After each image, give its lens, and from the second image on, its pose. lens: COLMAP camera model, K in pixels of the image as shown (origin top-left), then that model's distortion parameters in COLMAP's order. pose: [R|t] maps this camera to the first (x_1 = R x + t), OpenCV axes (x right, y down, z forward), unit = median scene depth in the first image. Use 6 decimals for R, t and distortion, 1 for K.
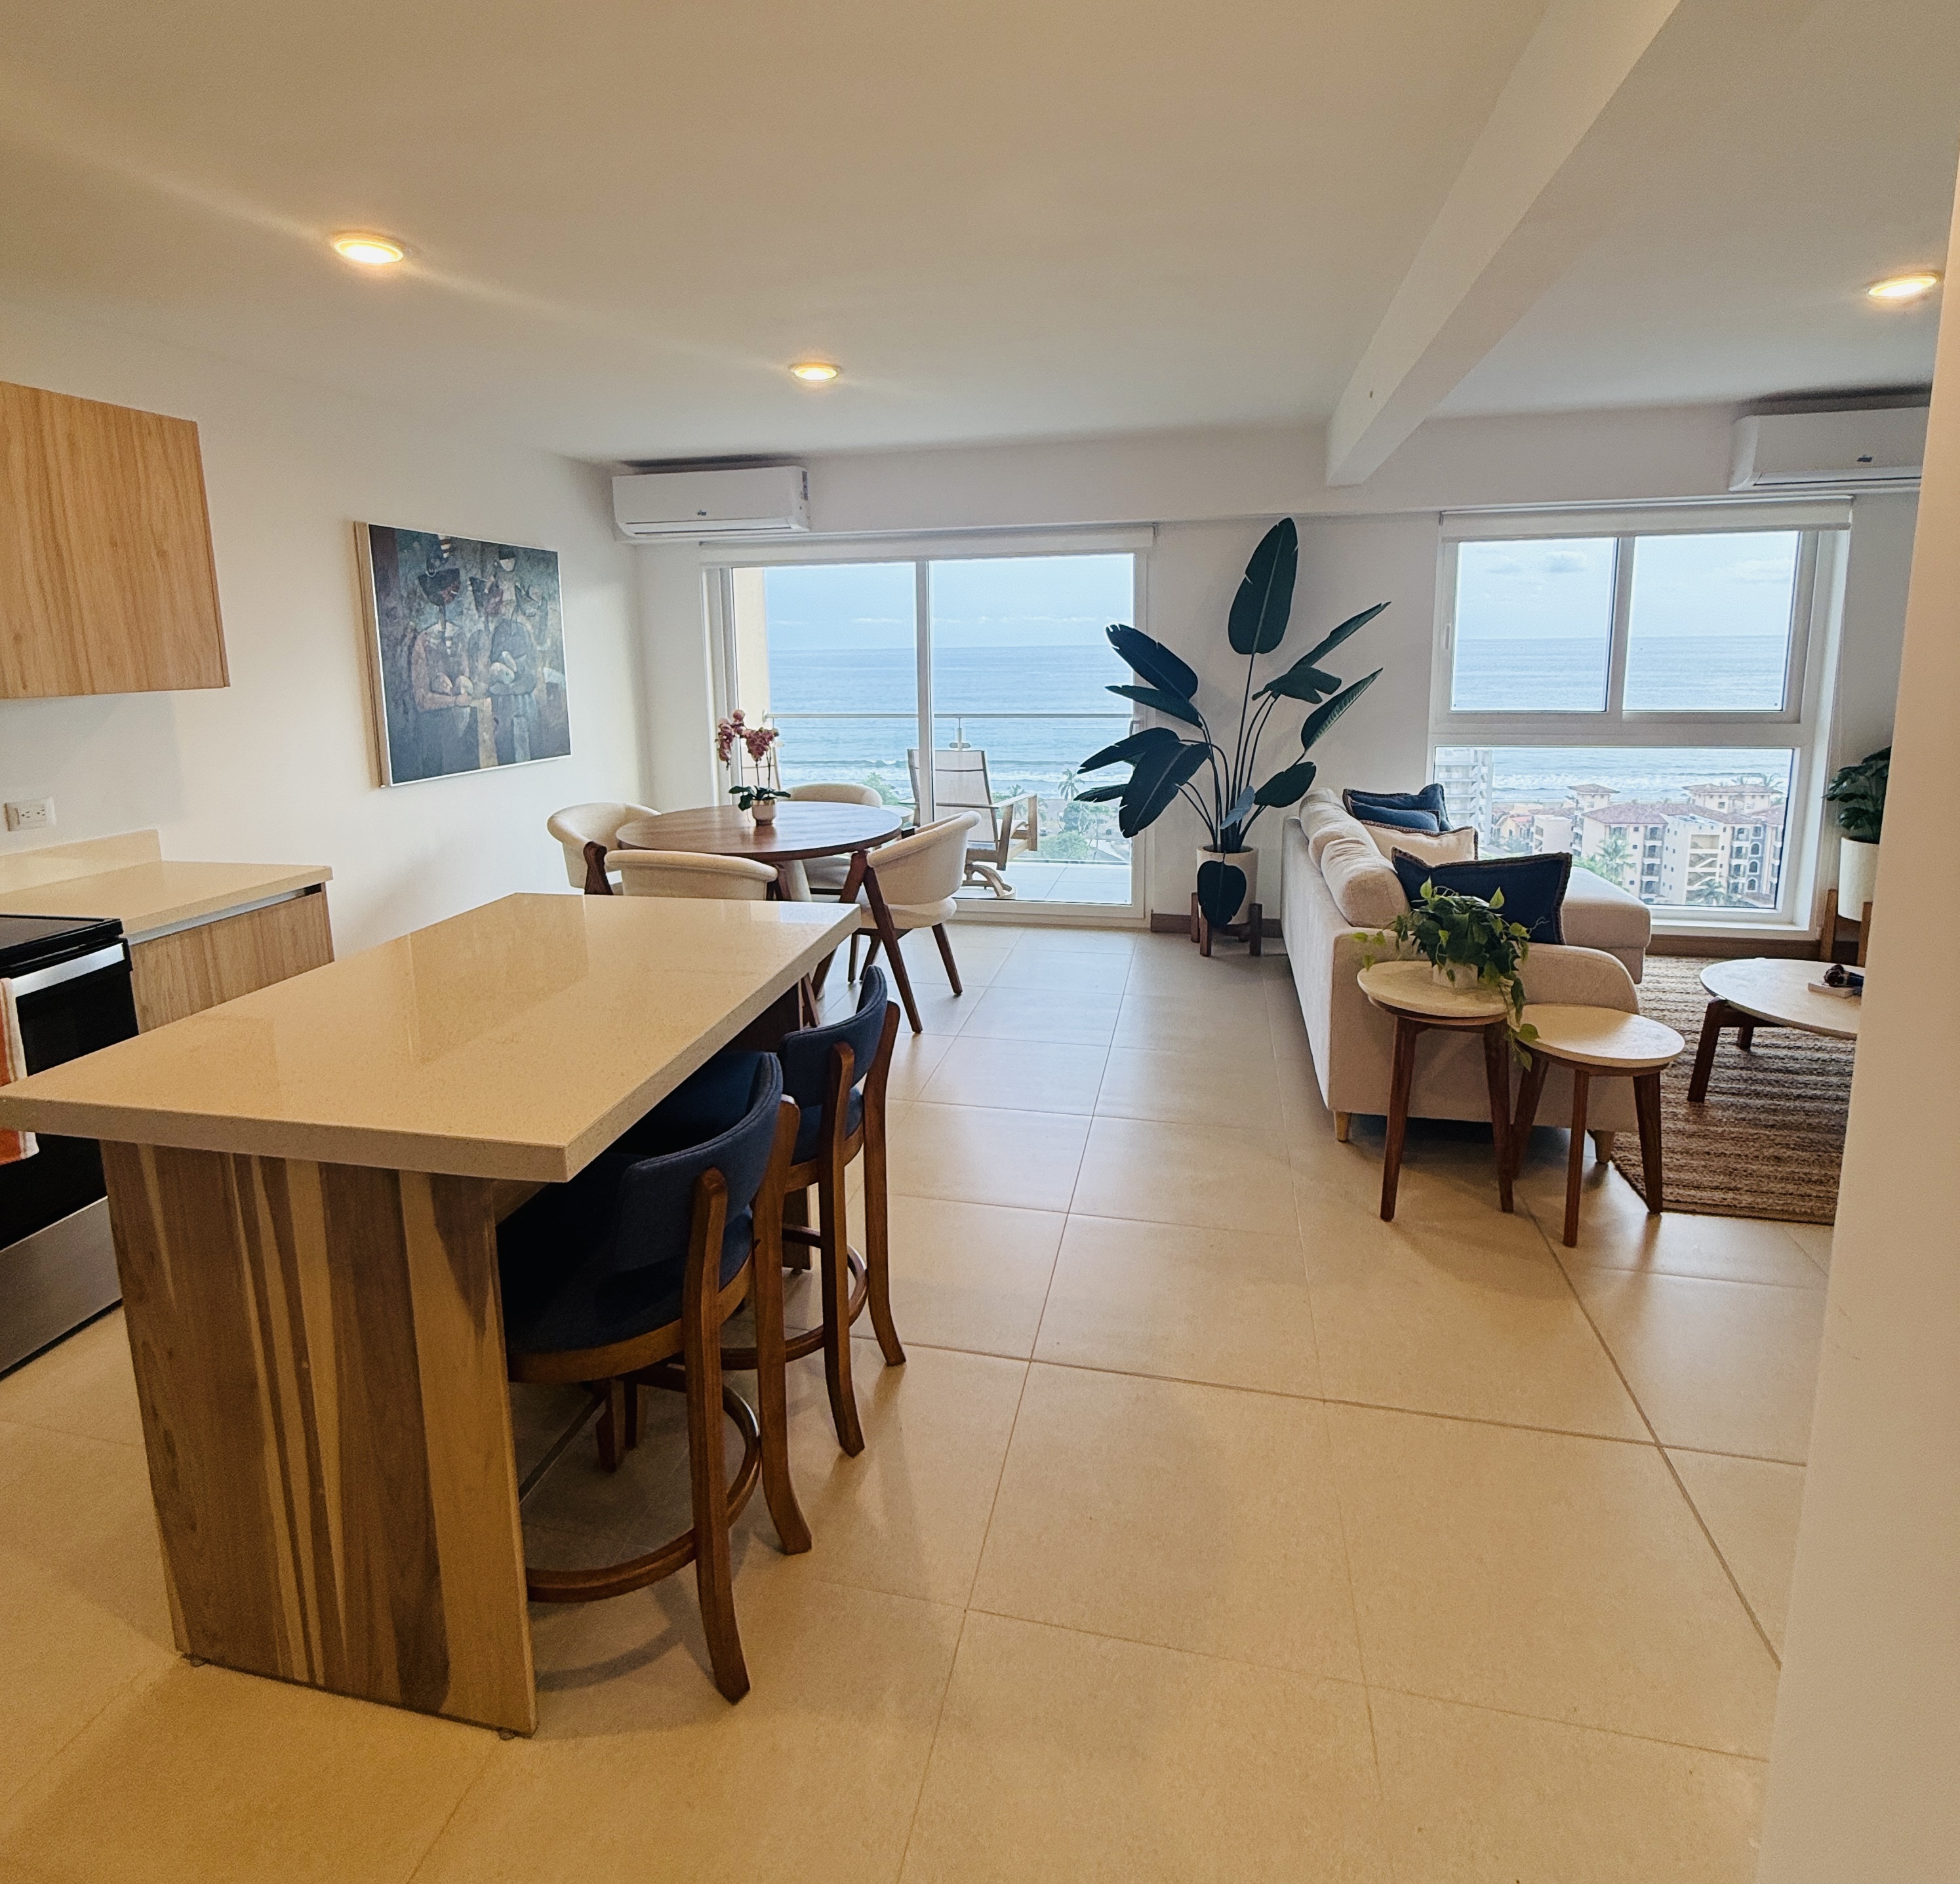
lens RADIAL K [[1051.0, 0, 972.6], [0, 1051.0, 806.2], [0, 0, 1]] dist [-0.001821, 0.001061]
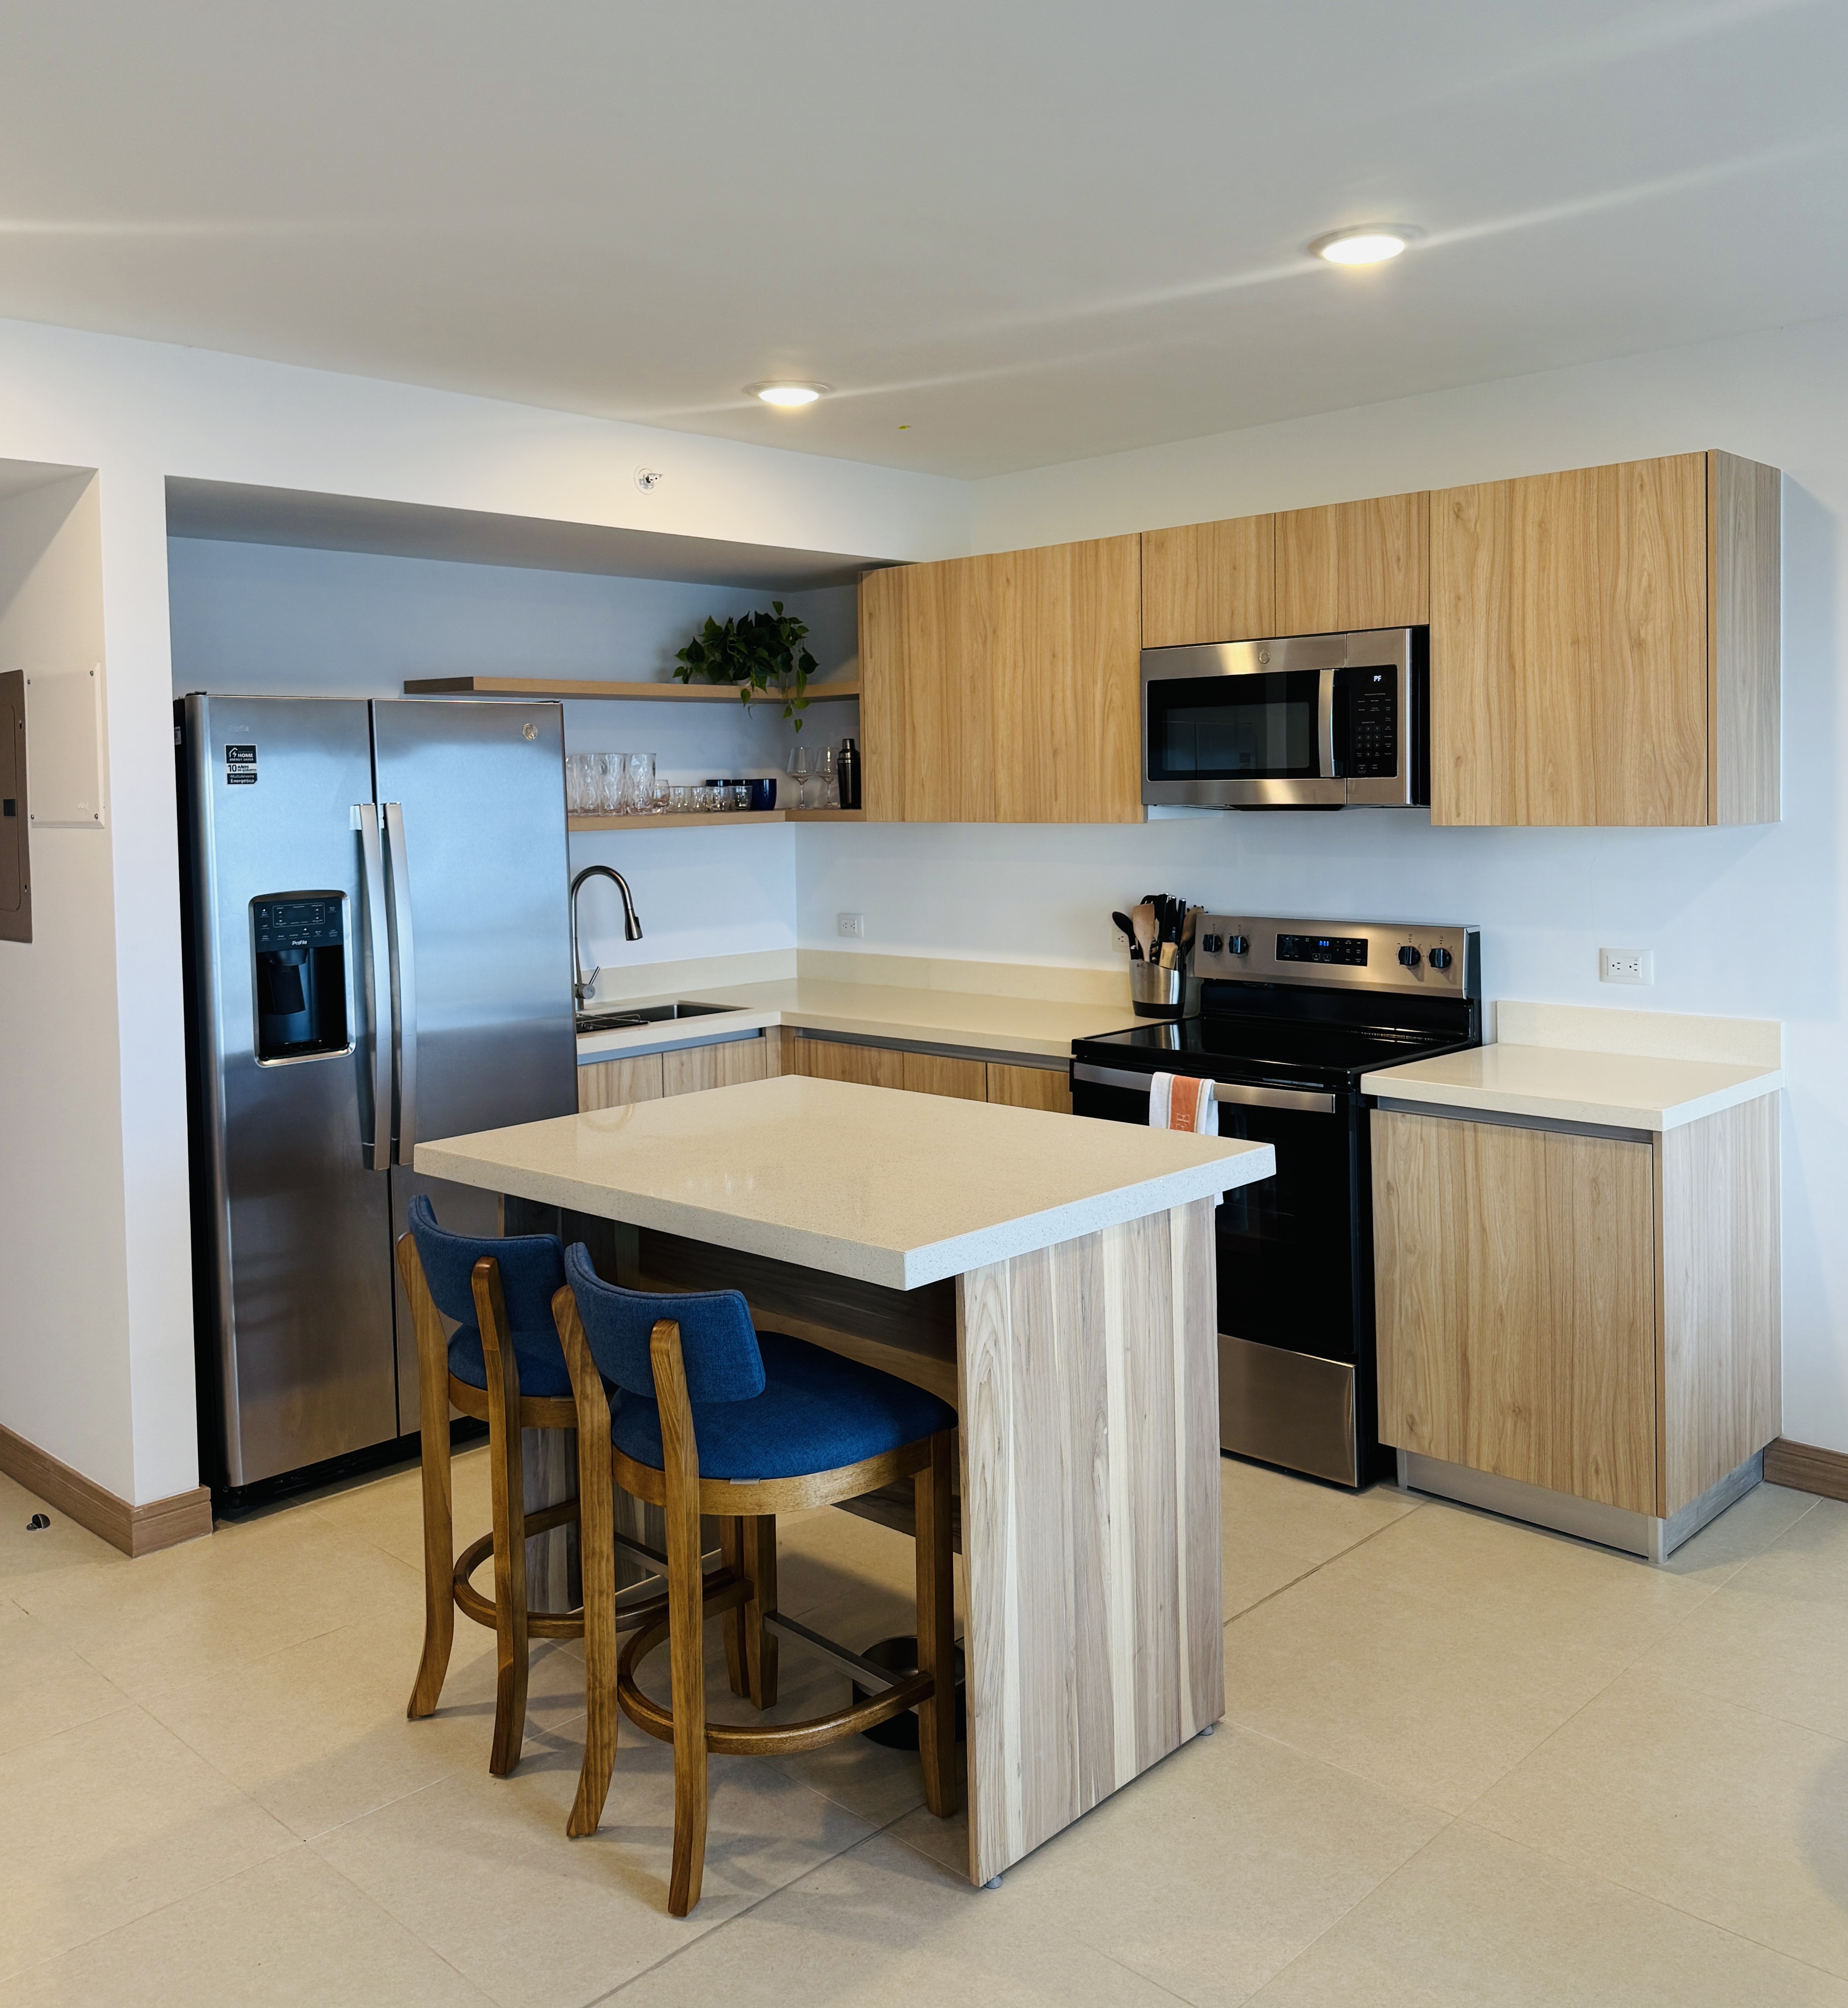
lens RADIAL K [[1761.3, 0, 923.0], [0, 1761.3, 837.1], [0, 0, 1]] dist [0.199253, -0.432283]
pose [[-0.521479, 0.052305, -0.851659, 0.384668], [-0.103925, 0.986795, 0.124239, -0.137908], [0.846911, 0.153297, -0.509157, 0.811431]]
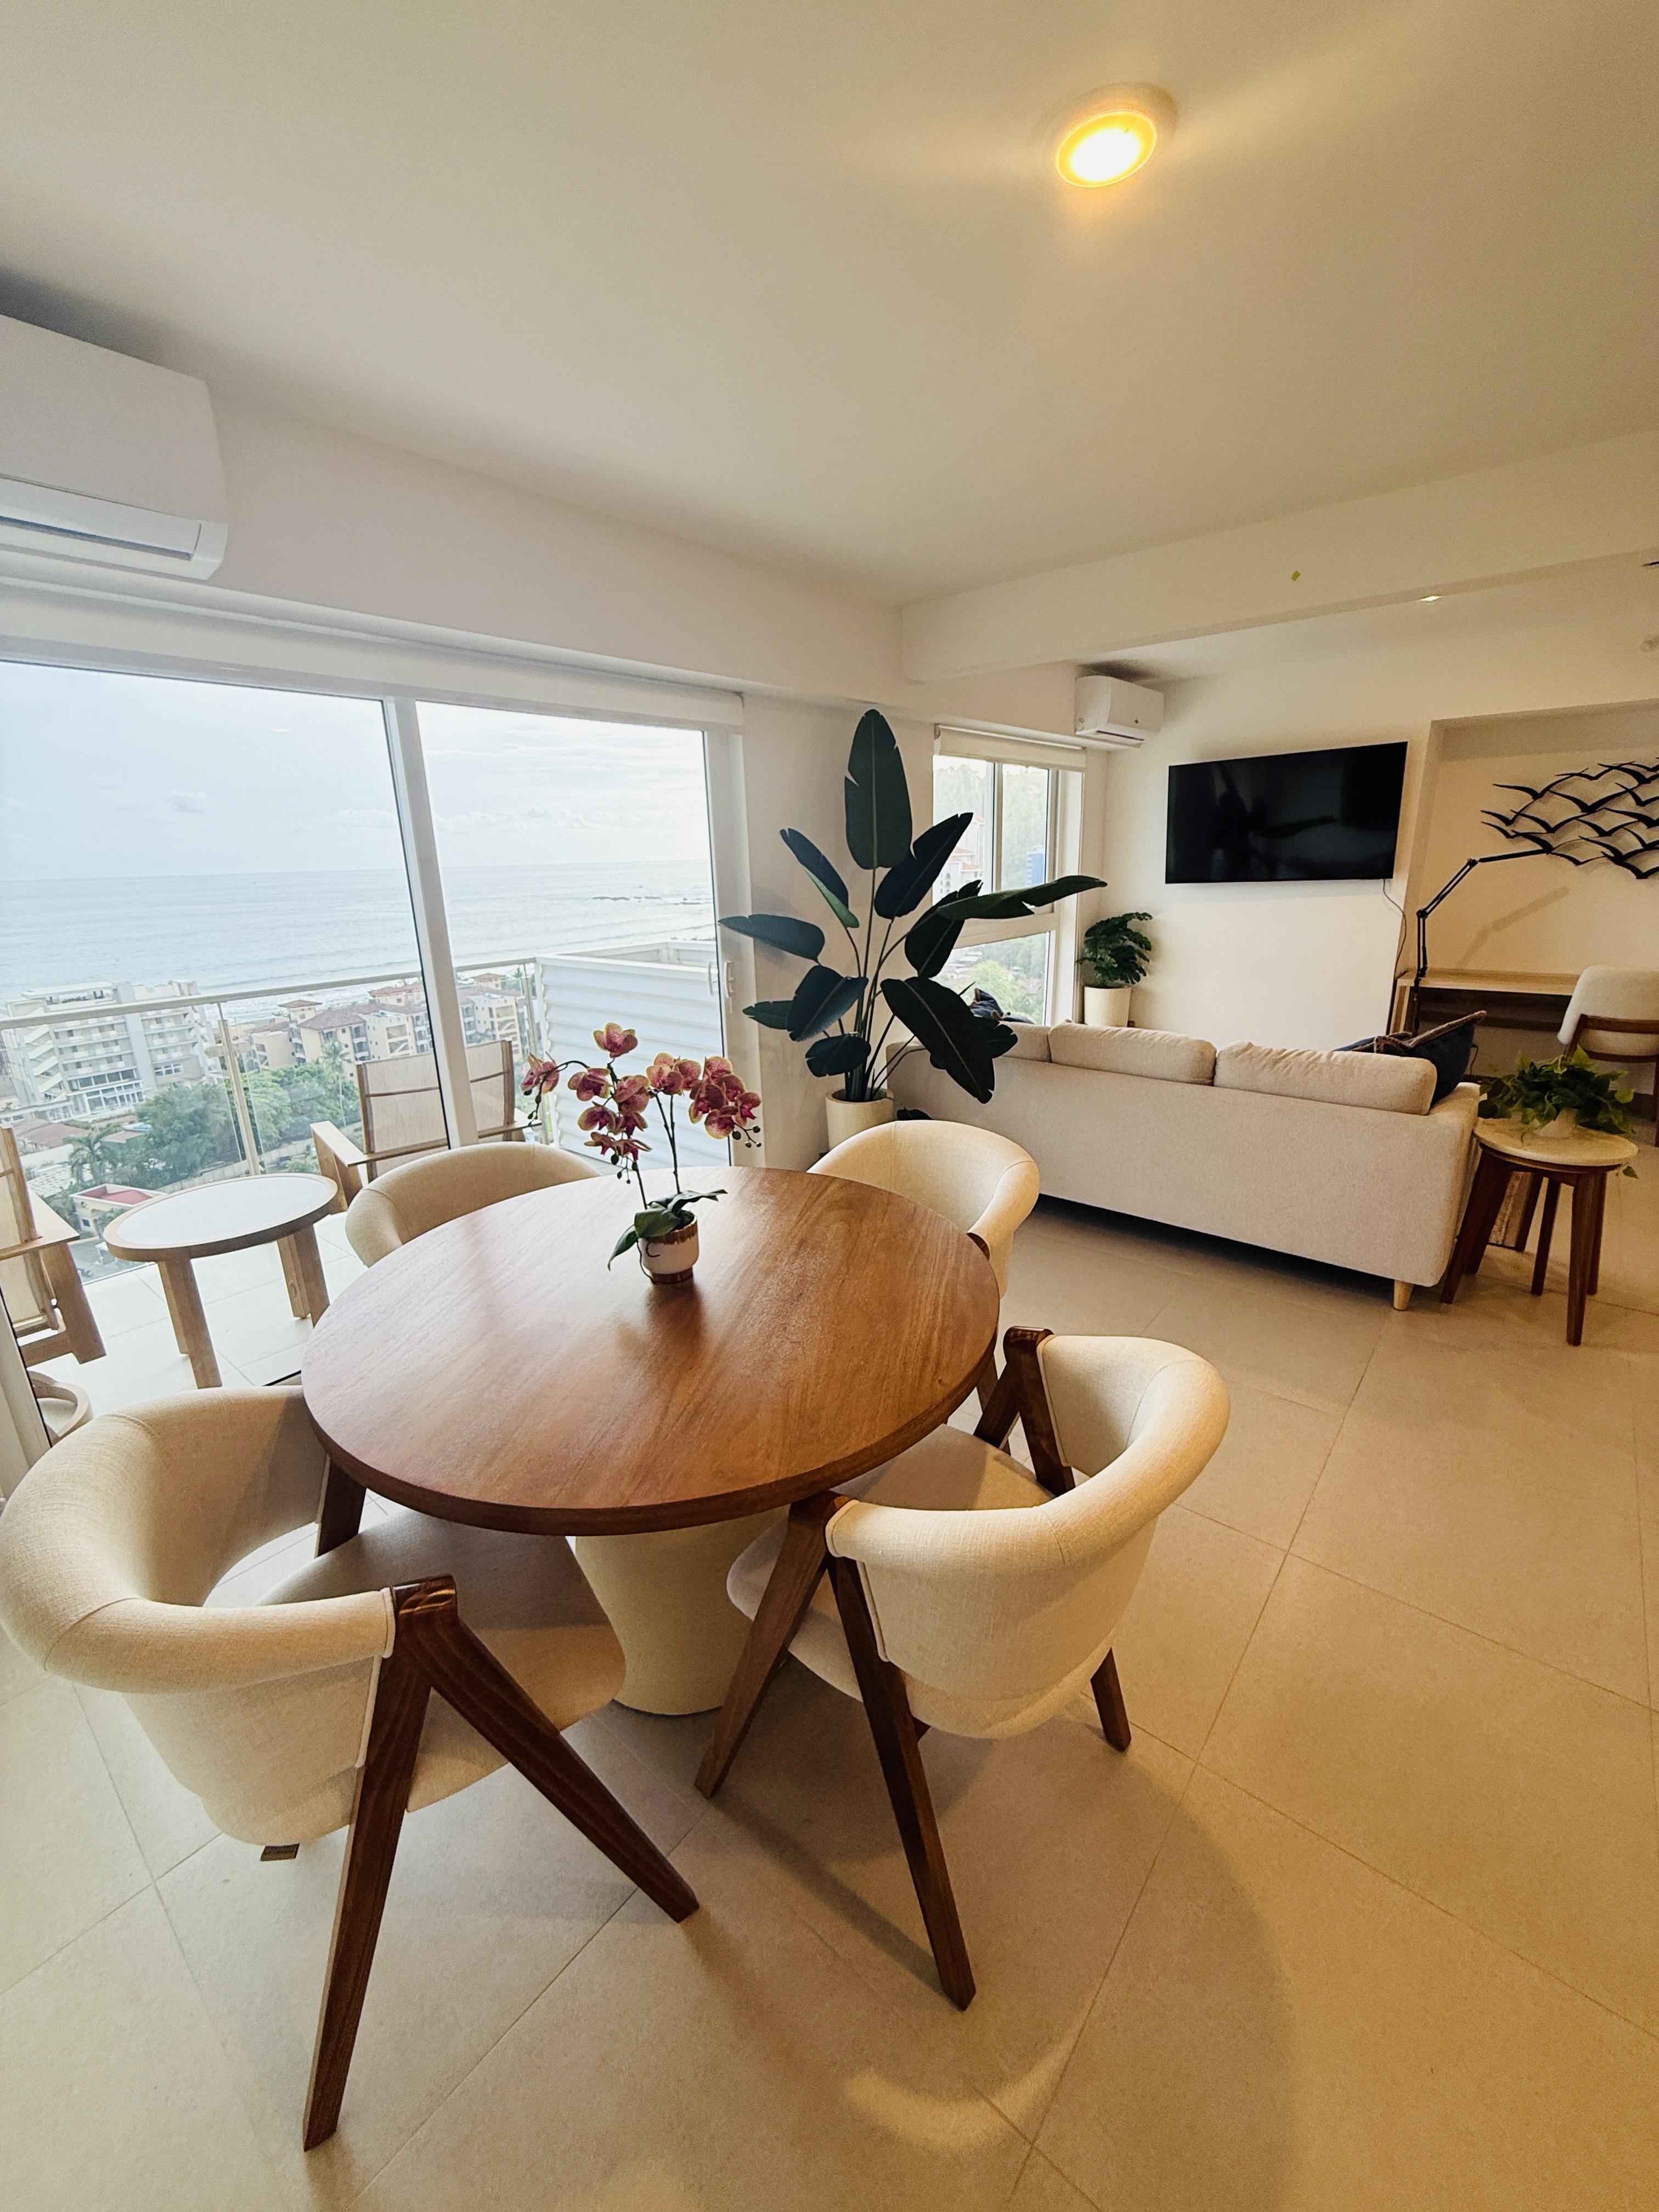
lens RADIAL K [[884.5, 0, 832.0], [0, 884.5, 1100.3], [0, 0, 1]] dist [-0.001171, -0.000235]
pose [[0.452680, -0.239278, 0.858969, -0.474326], [0.157731, 0.969619, 0.186977, -0.114556], [-0.877612, 0.050845, 0.476668, 0.782252]]
